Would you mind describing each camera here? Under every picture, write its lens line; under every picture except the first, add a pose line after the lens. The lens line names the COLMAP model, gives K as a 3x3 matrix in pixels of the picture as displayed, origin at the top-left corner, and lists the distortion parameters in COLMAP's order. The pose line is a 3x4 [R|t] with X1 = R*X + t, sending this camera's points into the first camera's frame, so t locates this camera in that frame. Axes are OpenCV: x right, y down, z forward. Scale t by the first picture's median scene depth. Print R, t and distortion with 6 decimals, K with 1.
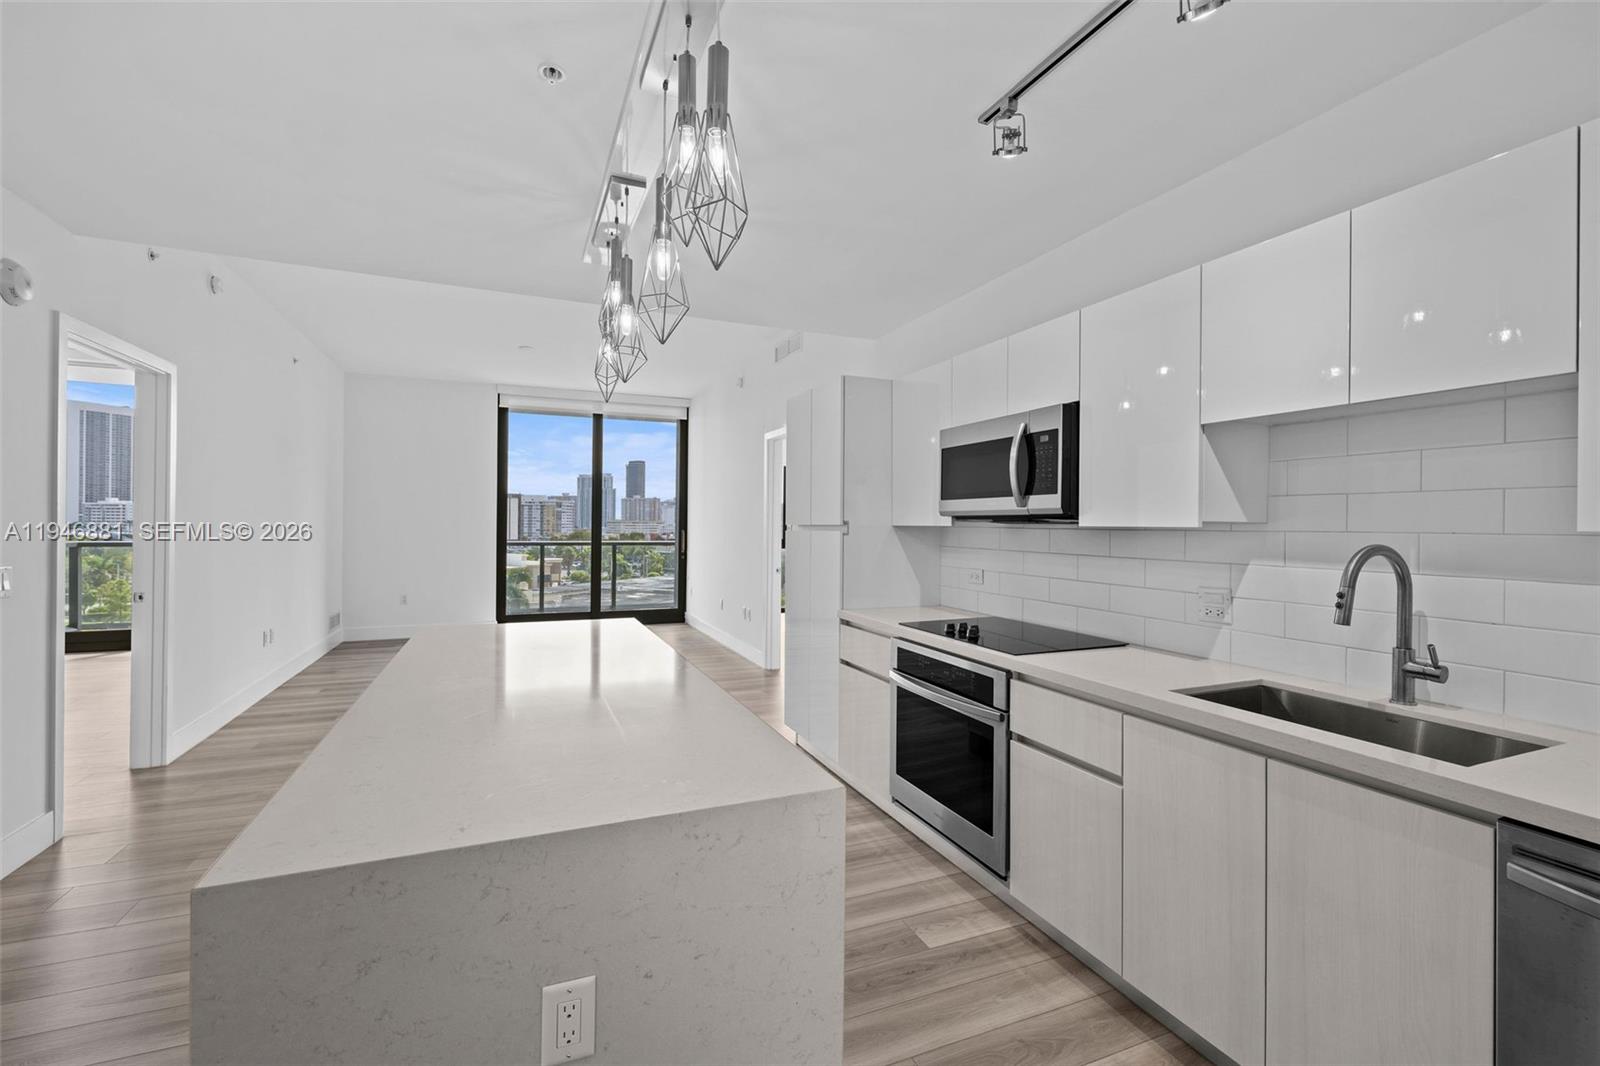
lens RADIAL K [[673.9, 0, 793.4], [0, 673.9, 522.4], [0, 0, 1]] dist [0.000176, -0.000129]
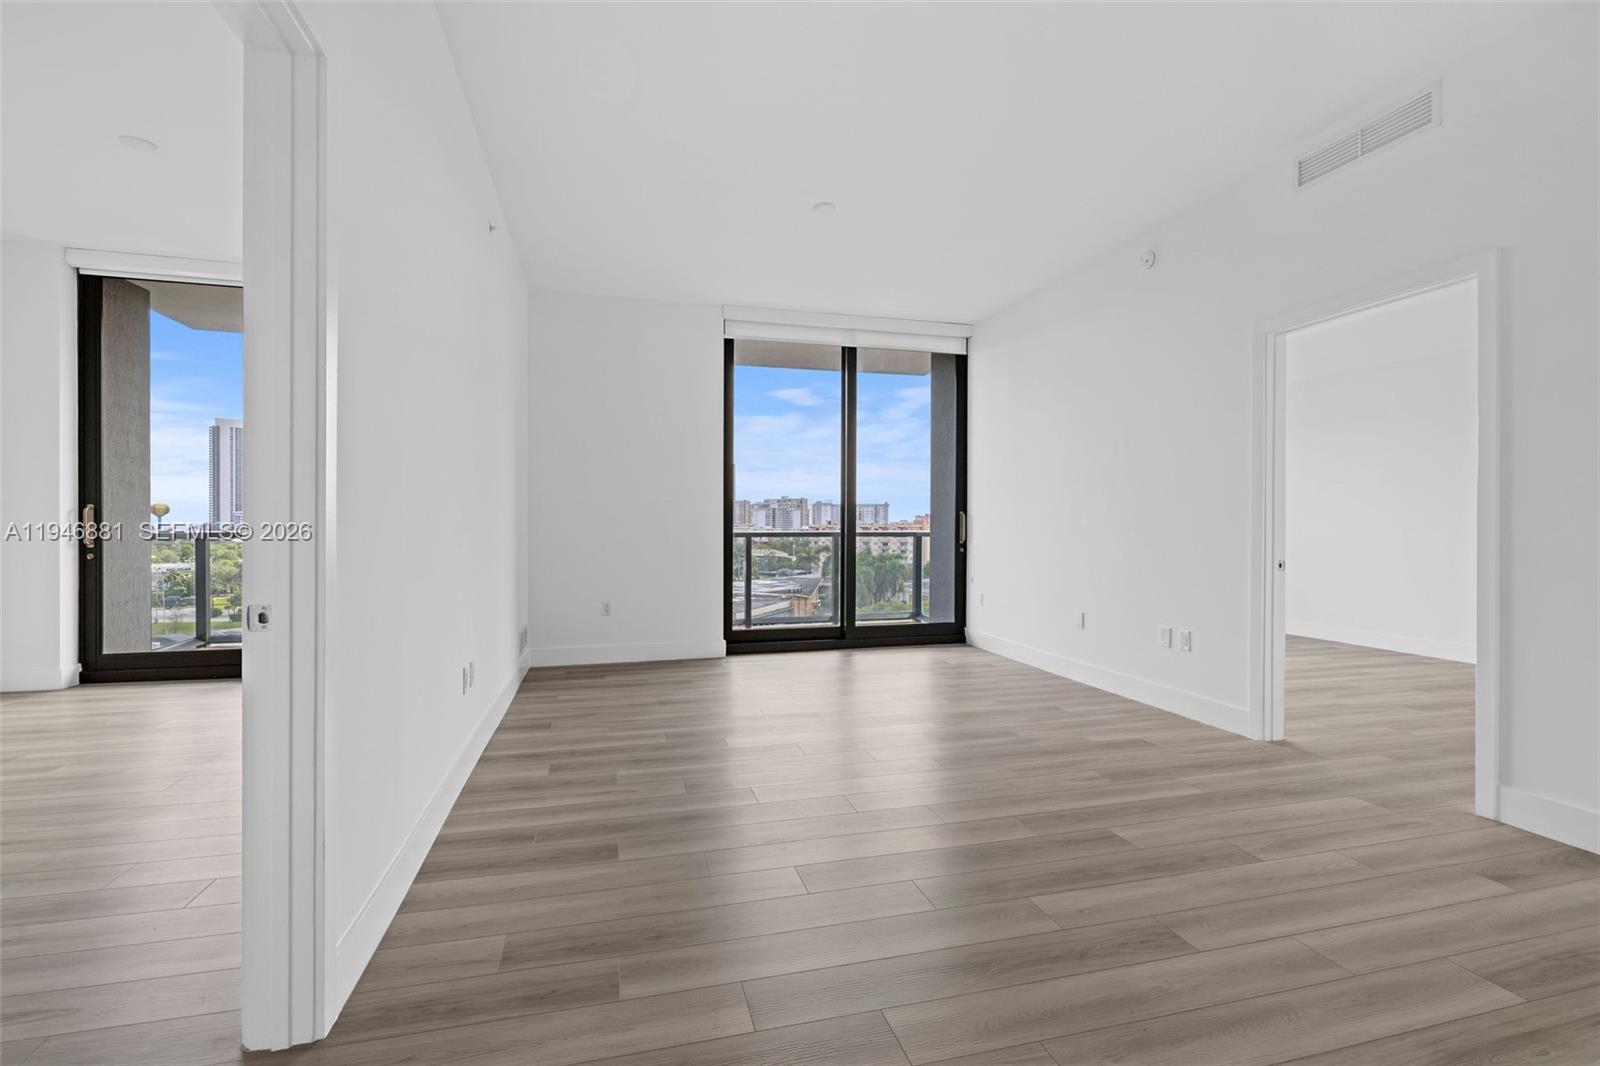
lens RADIAL K [[694.6, 0, 791.8], [0, 694.6, 530.4], [0, 0, 1]] dist [-0.001048, 0.000334]
pose [[0.991097, -0.007077, -0.132952, -0.802715], [0.008139, 0.999939, 0.007452, 0.079356], [0.132891, -0.008467, 0.991094, 0.845835]]
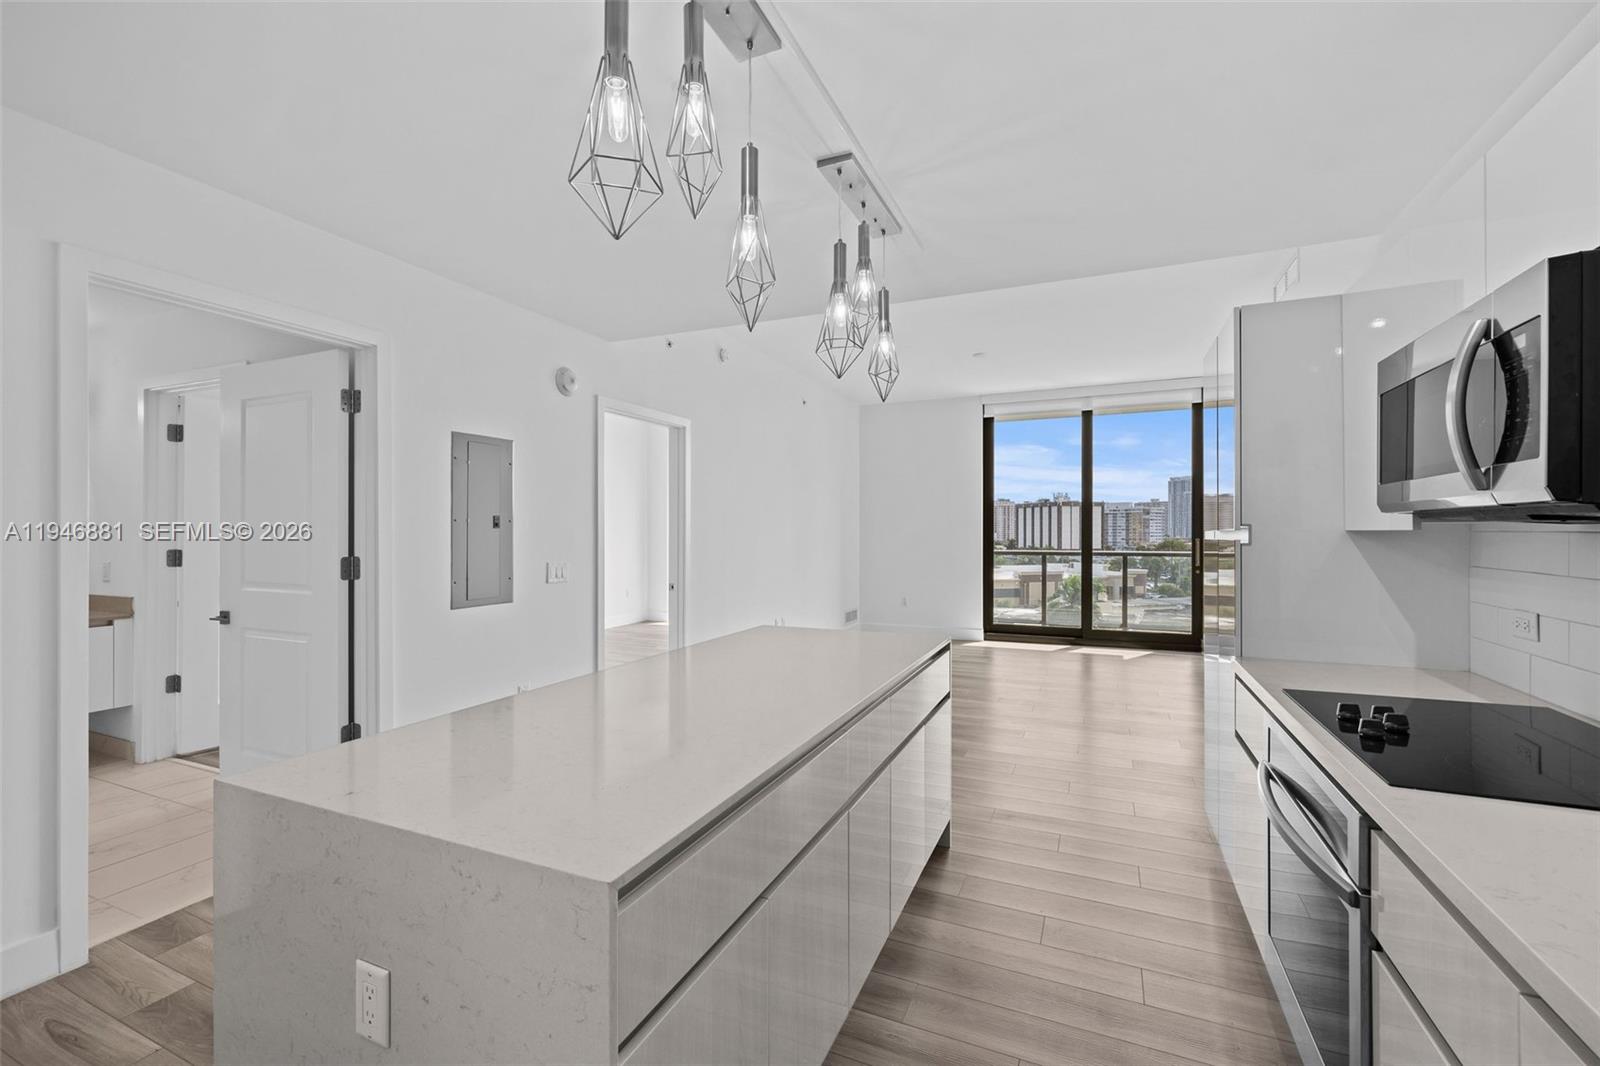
lens RADIAL K [[681.7, 0, 796.7], [0, 681.7, 528.6], [0, 0, 1]] dist [-0.000305, 0.000115]
pose [[0.687429, -0.012489, -0.726144, 0.331639], [0.009487, 0.999921, -0.008217, 0.004297], [0.726190, -0.001240, 0.687493, 0.273334]]
